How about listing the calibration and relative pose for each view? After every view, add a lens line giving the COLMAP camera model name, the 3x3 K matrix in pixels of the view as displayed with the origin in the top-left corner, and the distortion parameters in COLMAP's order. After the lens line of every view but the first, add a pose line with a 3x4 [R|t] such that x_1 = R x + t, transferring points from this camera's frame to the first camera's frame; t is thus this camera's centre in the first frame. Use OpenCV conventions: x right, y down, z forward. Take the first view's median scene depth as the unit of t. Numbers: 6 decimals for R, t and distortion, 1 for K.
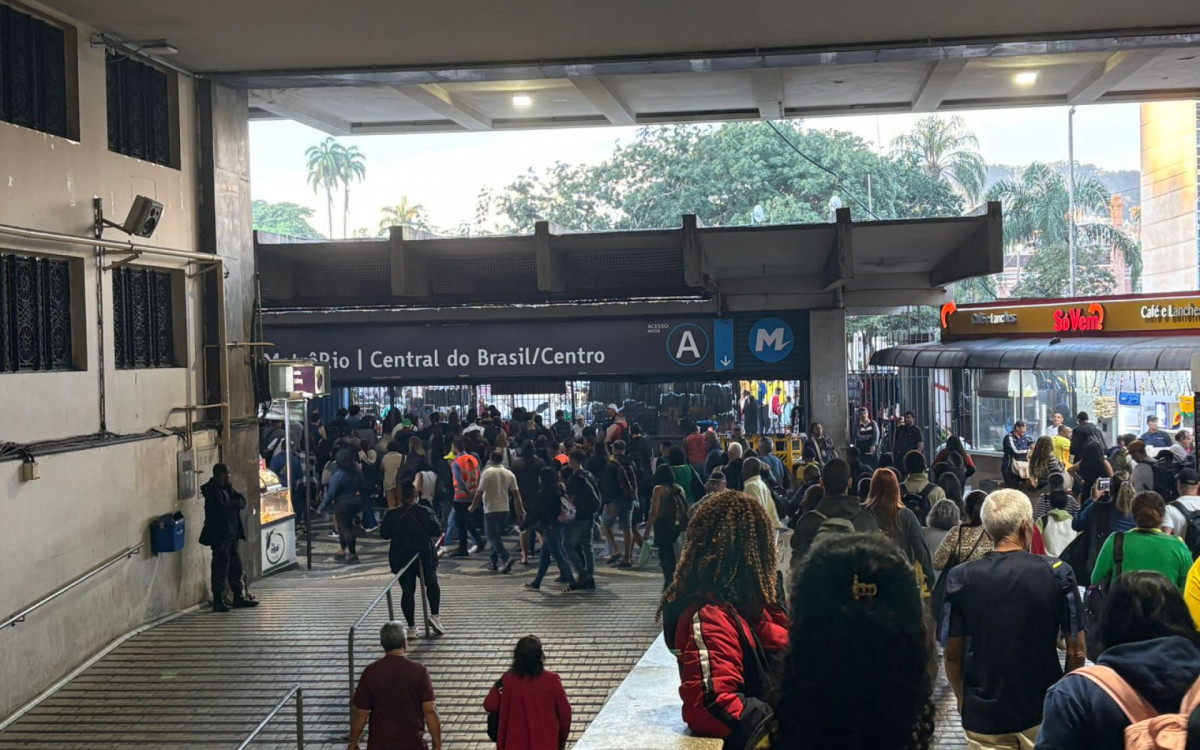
lens RADIAL K [[1796.6, 0, 600.0], [0, 1796.6, 375.0], [0, 0, 1]] dist [0.167412, 0.030043]
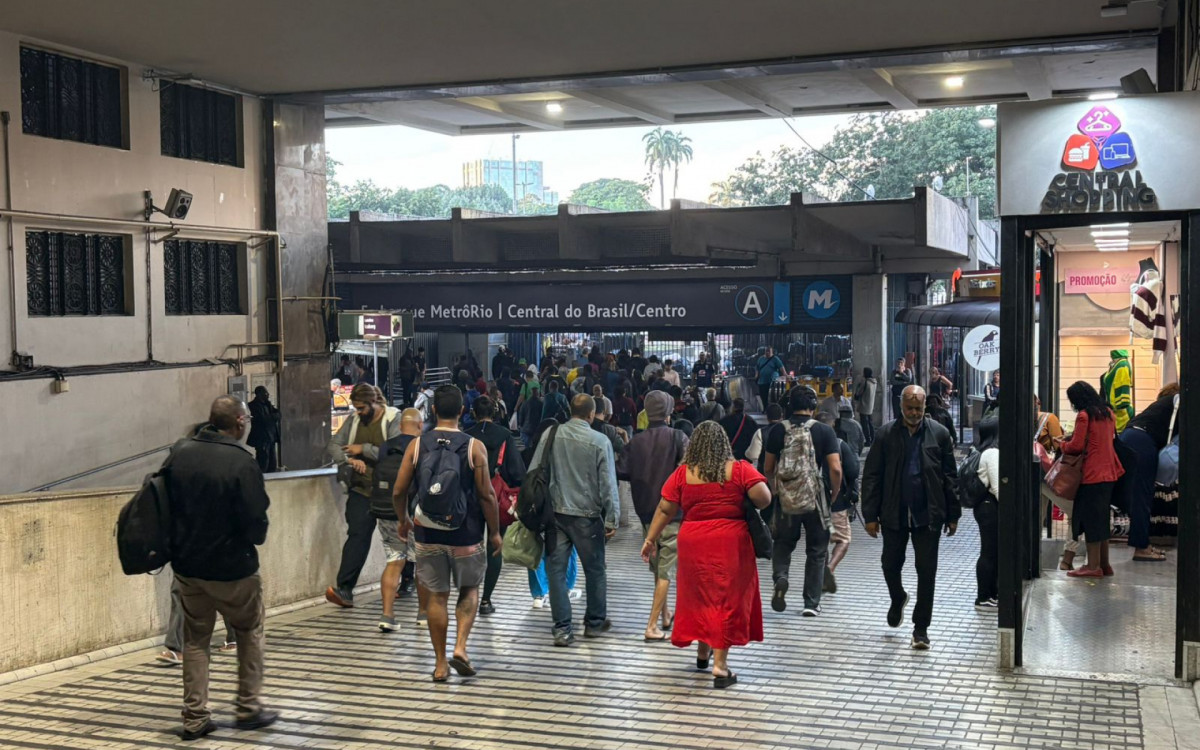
lens RADIAL K [[1525.1, 0, 575.7], [0, 1525.1, 371.8], [0, 0, 1]] dist [0.137800, 0.059316]
pose [[0.968304, 0.025469, -0.248471, 0.258152], [-0.017585, 0.999271, 0.033898, -0.004259], [0.249153, -0.028454, 0.968046, -0.041274]]
